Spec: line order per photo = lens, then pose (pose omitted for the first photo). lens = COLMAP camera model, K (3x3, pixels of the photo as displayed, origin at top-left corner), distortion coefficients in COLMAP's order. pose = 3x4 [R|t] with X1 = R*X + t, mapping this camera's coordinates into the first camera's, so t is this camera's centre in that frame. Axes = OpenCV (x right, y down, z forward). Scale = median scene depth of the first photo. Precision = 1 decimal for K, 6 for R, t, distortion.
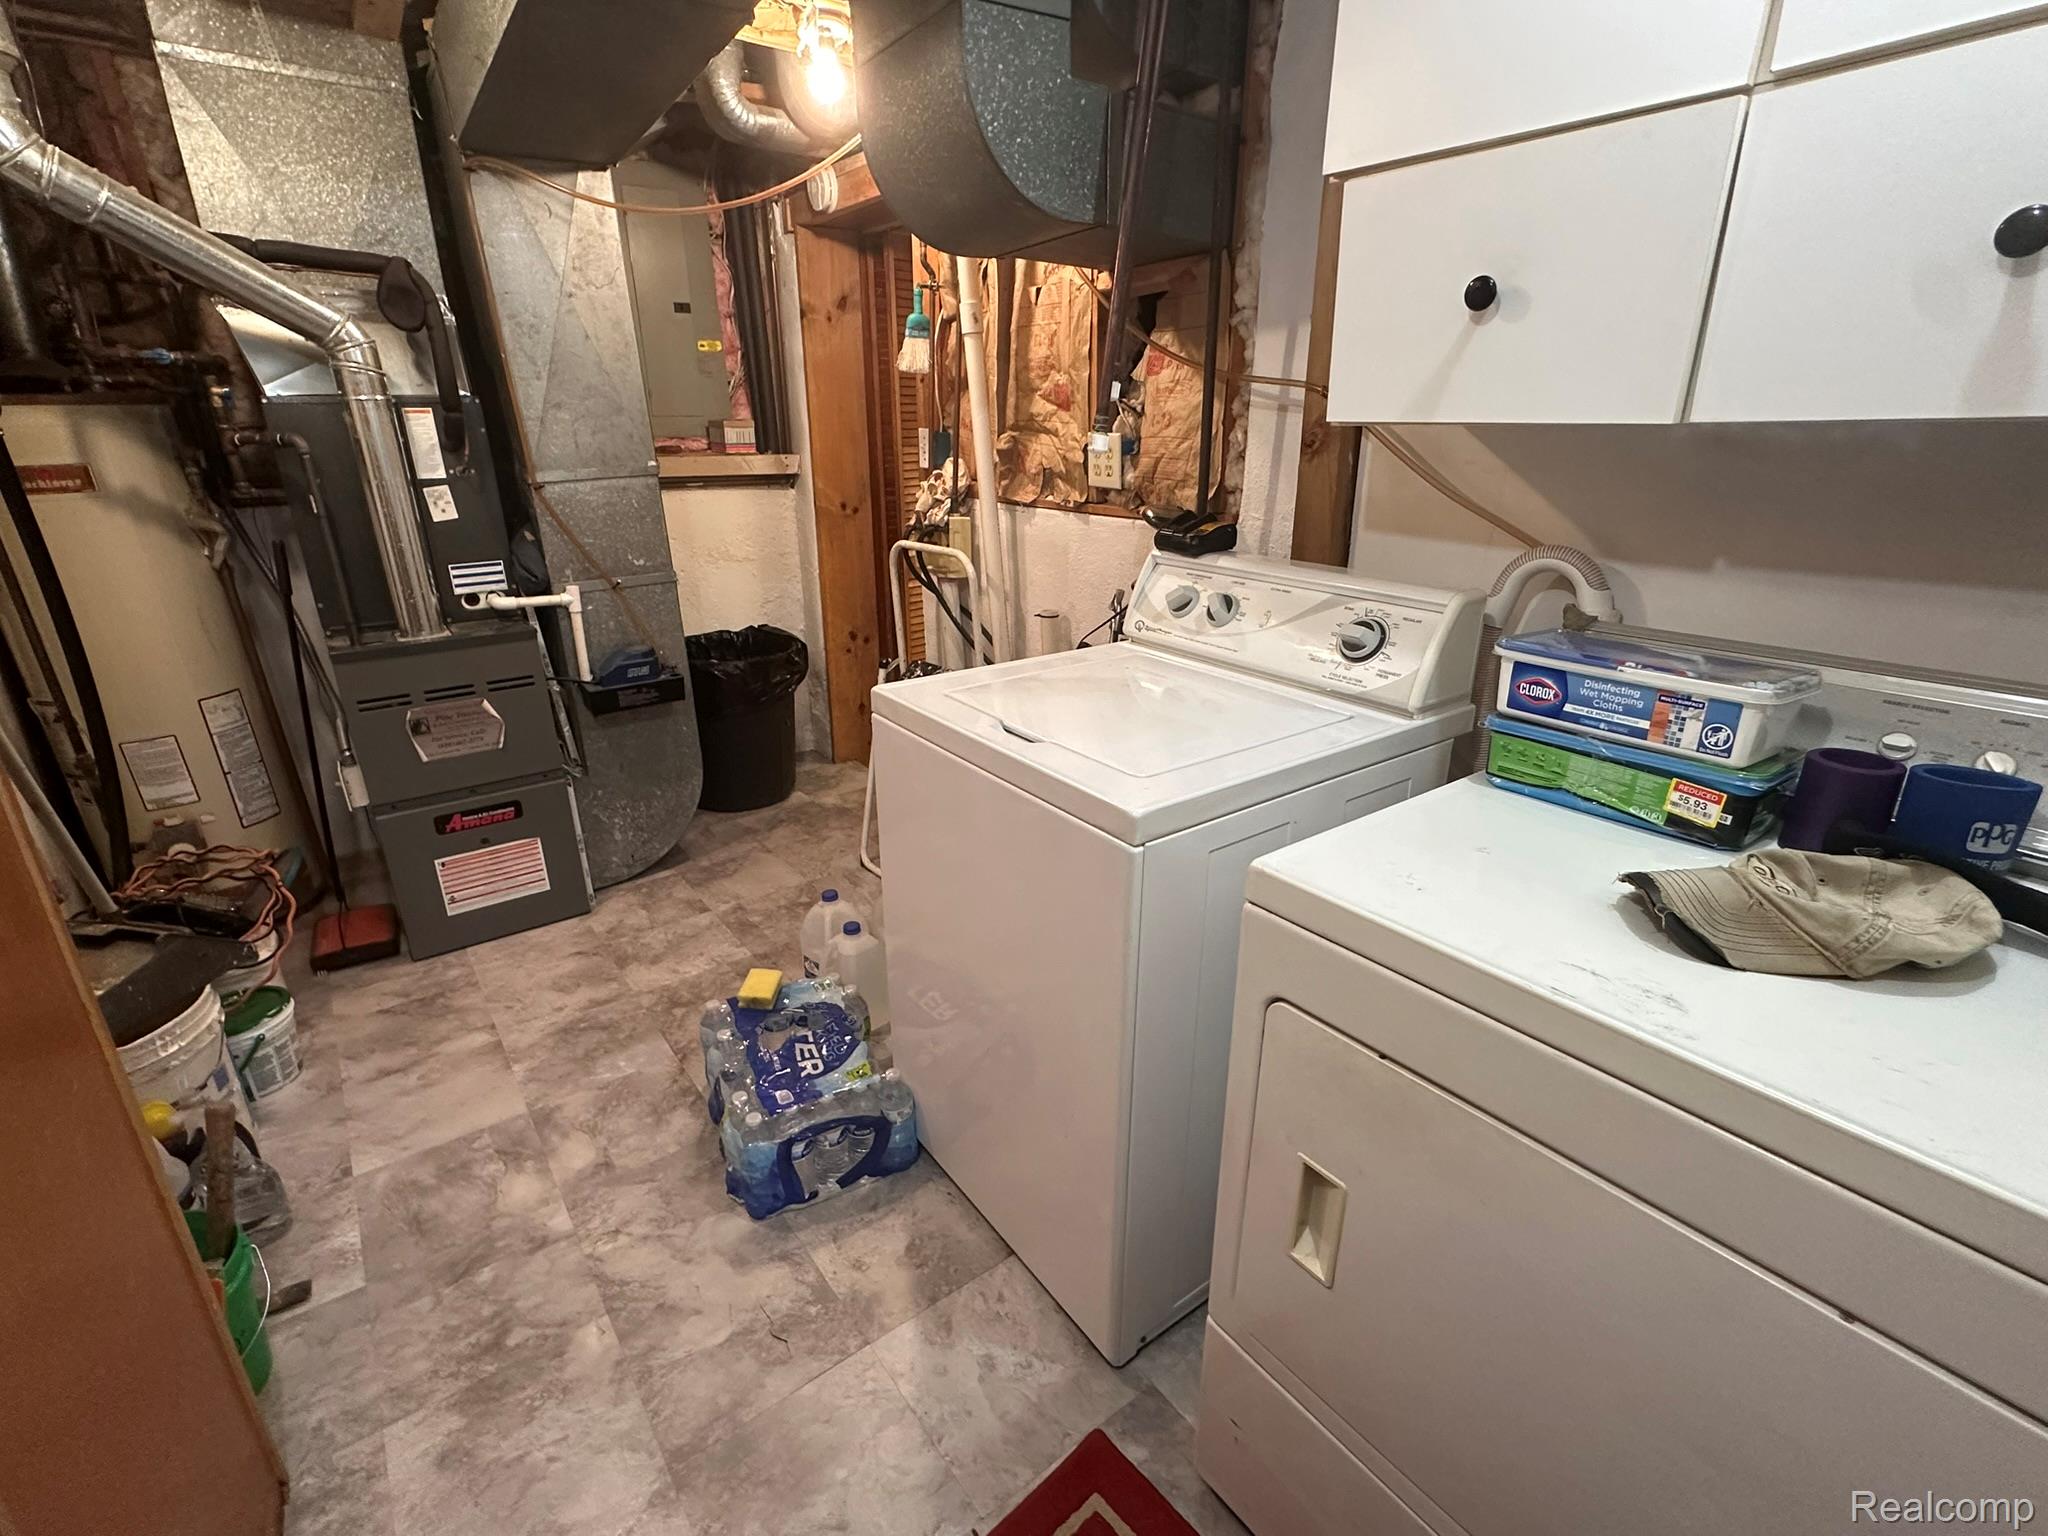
lens RADIAL K [[949.4, 0, 1029.2], [0, 949.4, 774.6], [0, 0, 1]] dist [0.001754, 0.000195]
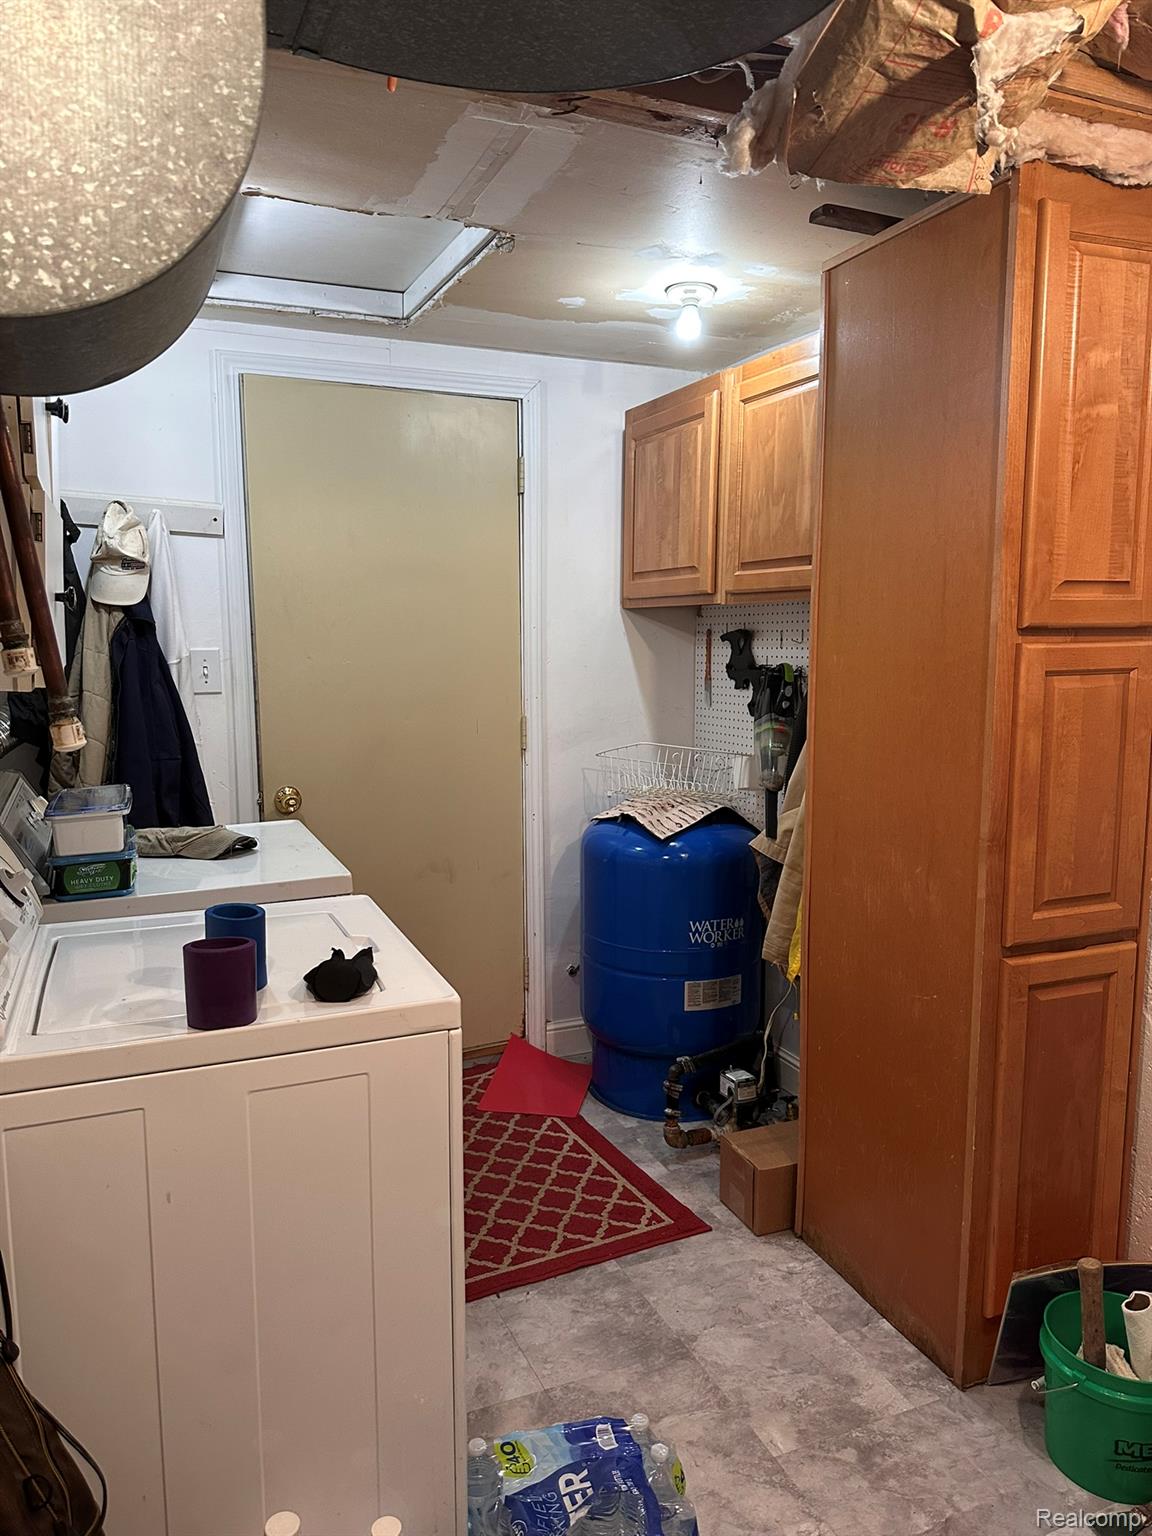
lens RADIAL K [[1072.7, 0, 575.4], [0, 1072.7, 767.8], [0, 0, 1]] dist [0.021584, -0.010379]
pose [[-0.969851, -0.031068, 0.241710, -0.533991], [0.087384, 0.881550, 0.463932, -0.761380], [-0.227493, 0.471067, -0.852258, 1.854810]]
